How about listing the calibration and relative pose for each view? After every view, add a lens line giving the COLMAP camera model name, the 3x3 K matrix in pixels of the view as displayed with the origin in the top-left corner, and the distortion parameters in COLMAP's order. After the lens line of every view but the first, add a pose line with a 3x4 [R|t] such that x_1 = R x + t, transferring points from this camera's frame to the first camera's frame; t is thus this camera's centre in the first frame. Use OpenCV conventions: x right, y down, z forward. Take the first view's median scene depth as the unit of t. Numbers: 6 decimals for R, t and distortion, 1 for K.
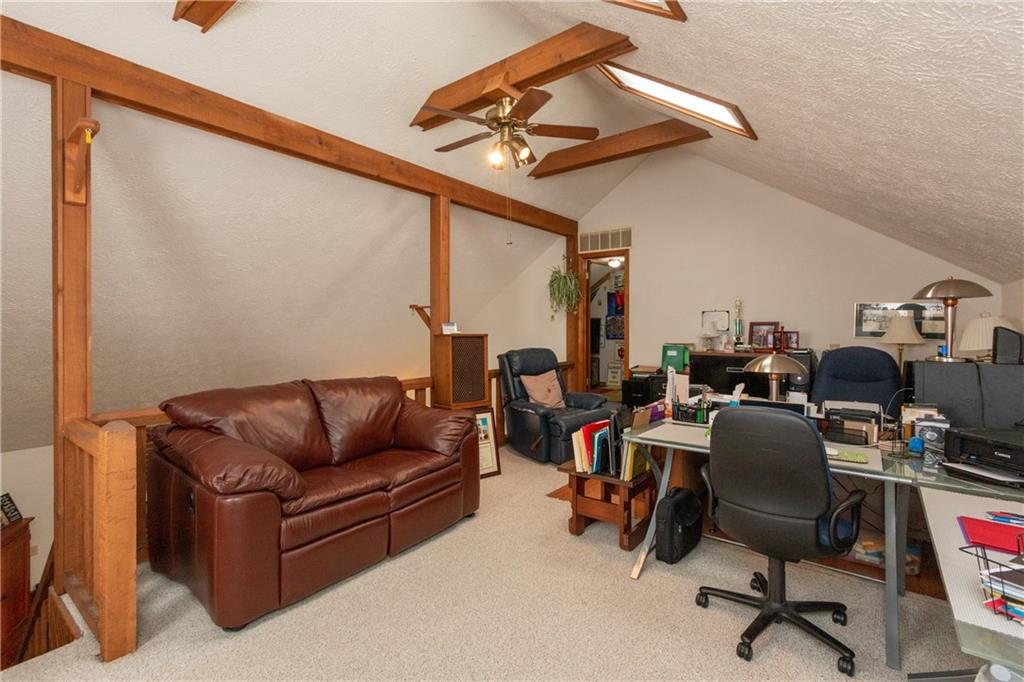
lens RADIAL K [[470.7, 0, 513.1], [0, 470.7, 334.8], [0, 0, 1]] dist [0.003058, -0.000318]
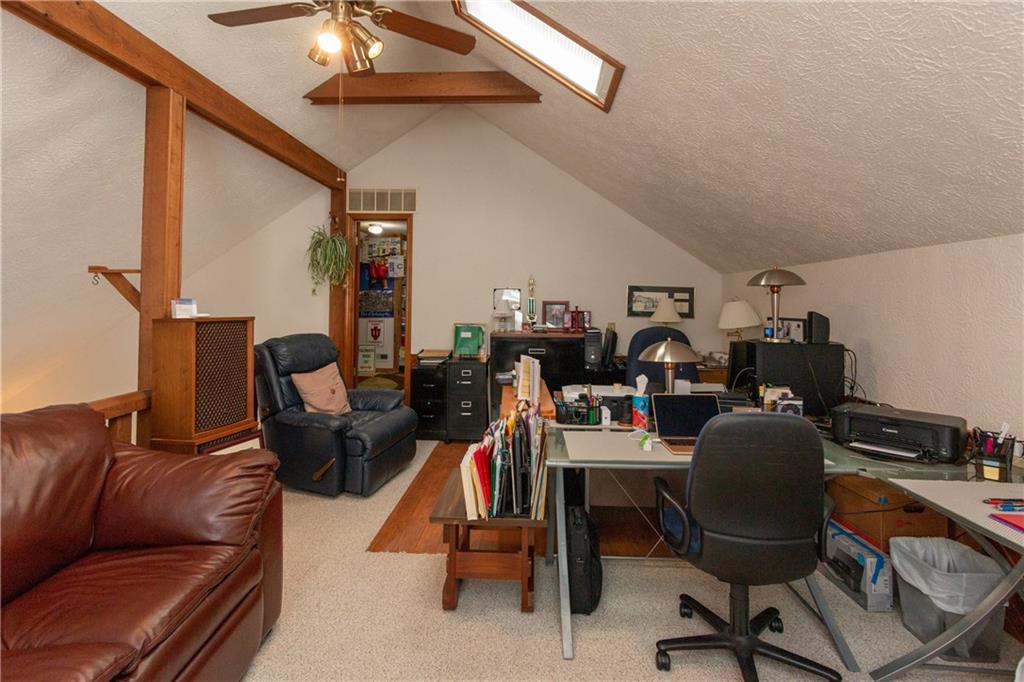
lens RADIAL K [[470.7, 0, 489.5], [0, 470.7, 292.1], [0, 0, 1]] dist [0.003058, -0.000318]
pose [[0.817061, 0.018830, 0.576243, -0.159089], [-0.000872, 0.999506, -0.031426, -0.015161], [-0.576550, 0.025175, 0.816674, 0.266628]]
